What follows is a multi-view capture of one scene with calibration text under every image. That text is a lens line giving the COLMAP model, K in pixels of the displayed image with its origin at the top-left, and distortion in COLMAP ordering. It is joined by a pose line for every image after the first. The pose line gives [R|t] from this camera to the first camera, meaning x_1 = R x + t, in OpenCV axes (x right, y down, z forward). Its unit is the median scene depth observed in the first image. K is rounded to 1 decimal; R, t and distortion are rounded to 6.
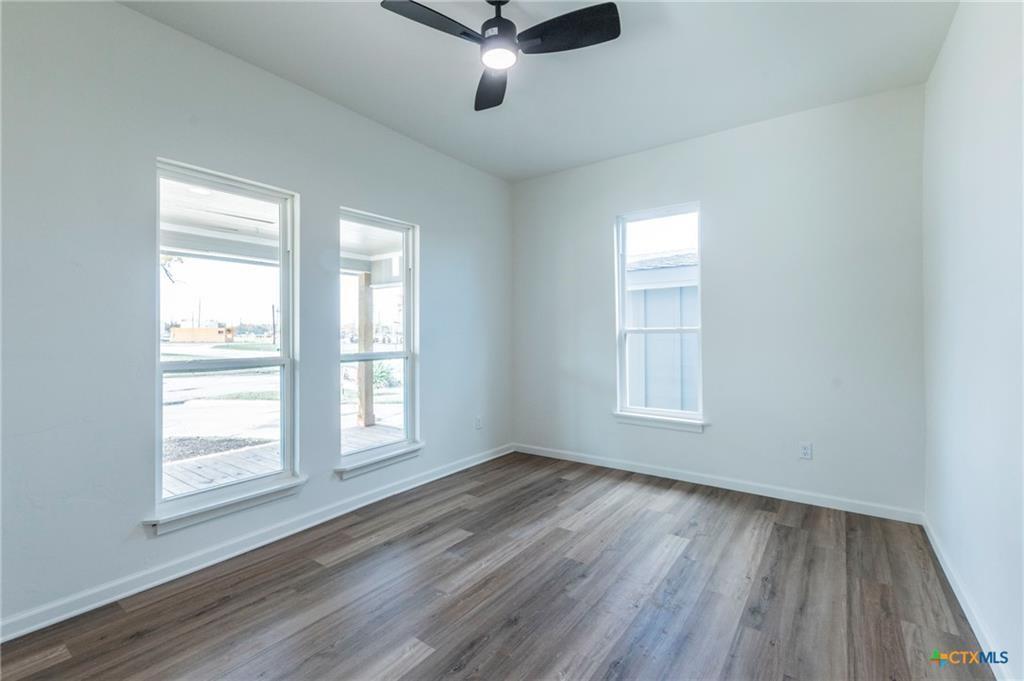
lens RADIAL K [[446.8, 0, 502.6], [0, 446.8, 332.0], [0, 0, 1]] dist [0.000496, -0.000199]
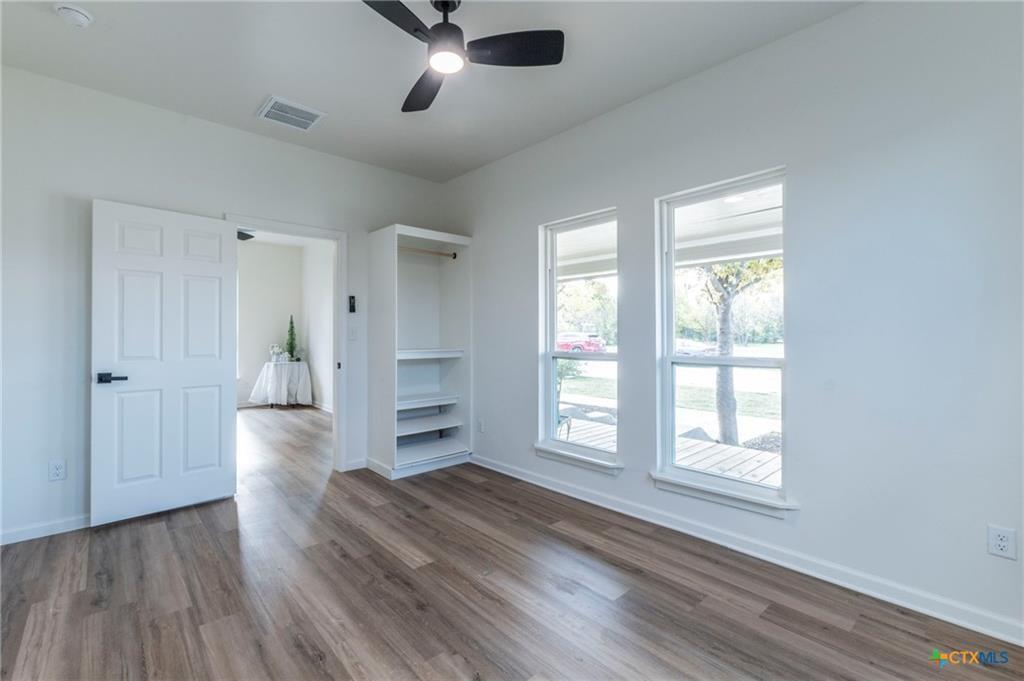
lens RADIAL K [[446.8, 0, 502.6], [0, 446.8, 332.0], [0, 0, 1]] dist [0.000496, -0.000199]
pose [[-0.194566, 0.000925, -0.980889, 0.751590], [0.008125, 0.999967, -0.000669, -0.000143], [0.980856, -0.008100, -0.194567, 1.028903]]
